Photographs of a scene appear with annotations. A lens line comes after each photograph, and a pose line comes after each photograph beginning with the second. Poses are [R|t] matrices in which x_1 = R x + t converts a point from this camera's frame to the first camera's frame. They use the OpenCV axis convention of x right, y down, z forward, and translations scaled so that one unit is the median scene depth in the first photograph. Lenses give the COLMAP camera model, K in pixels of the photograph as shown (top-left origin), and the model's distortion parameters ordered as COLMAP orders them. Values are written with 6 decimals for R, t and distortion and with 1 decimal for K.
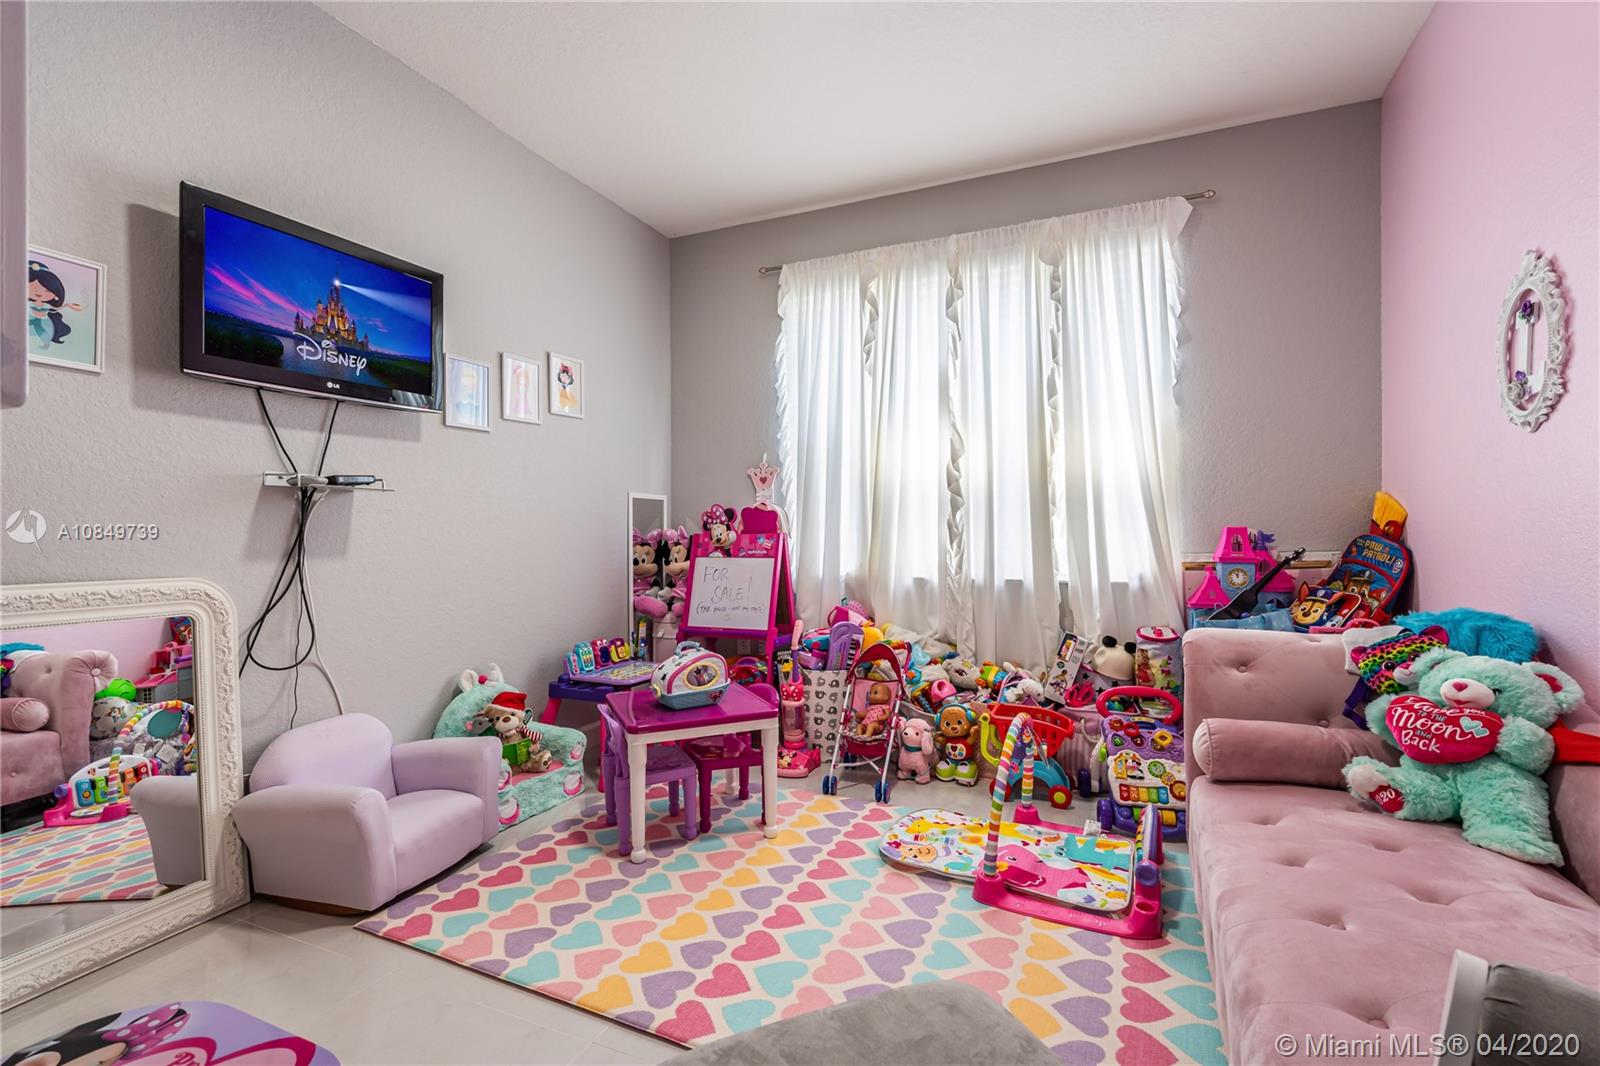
lens RADIAL K [[739.6, 0, 807.2], [0, 739.6, 529.7], [0, 0, 1]] dist [-0.004849, 0.002557]
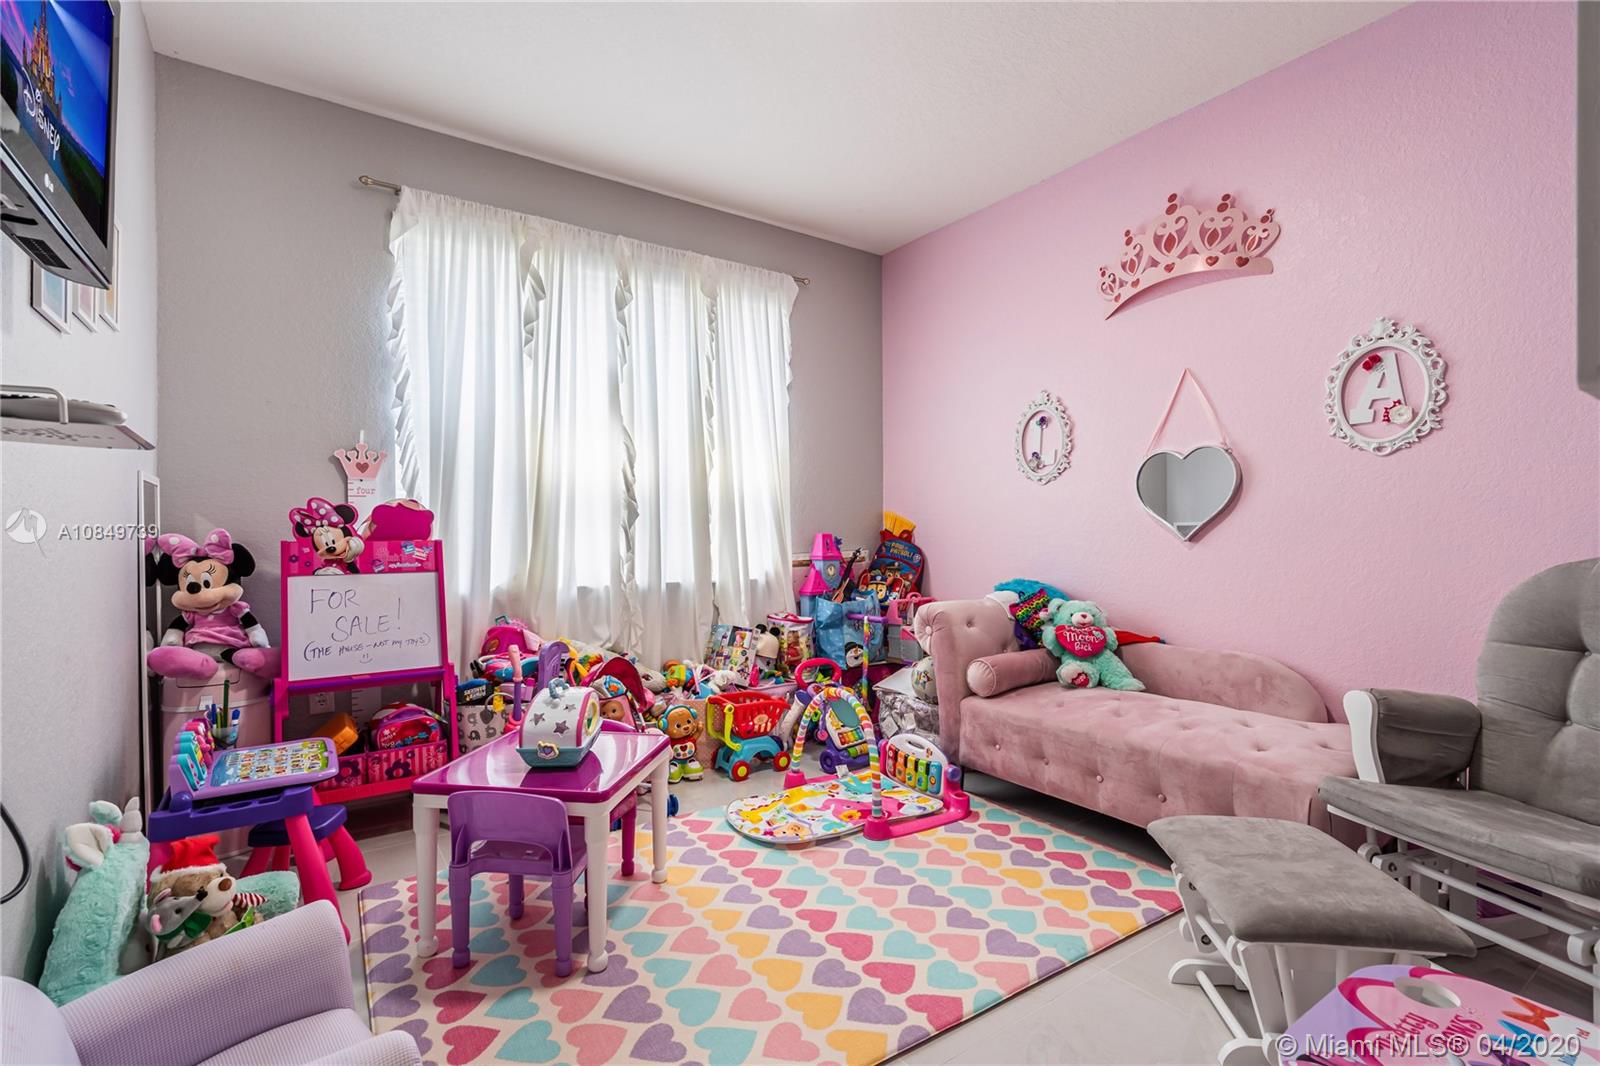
lens RADIAL K [[739.6, 0, 810.8], [0, 739.6, 533.0], [0, 0, 1]] dist [-0.004849, 0.002557]
pose [[0.511157, 0.004334, 0.859477, -0.581297], [0.000614, 0.999985, -0.005408, 0.002471], [-0.859487, 0.003292, 0.511146, 0.314977]]
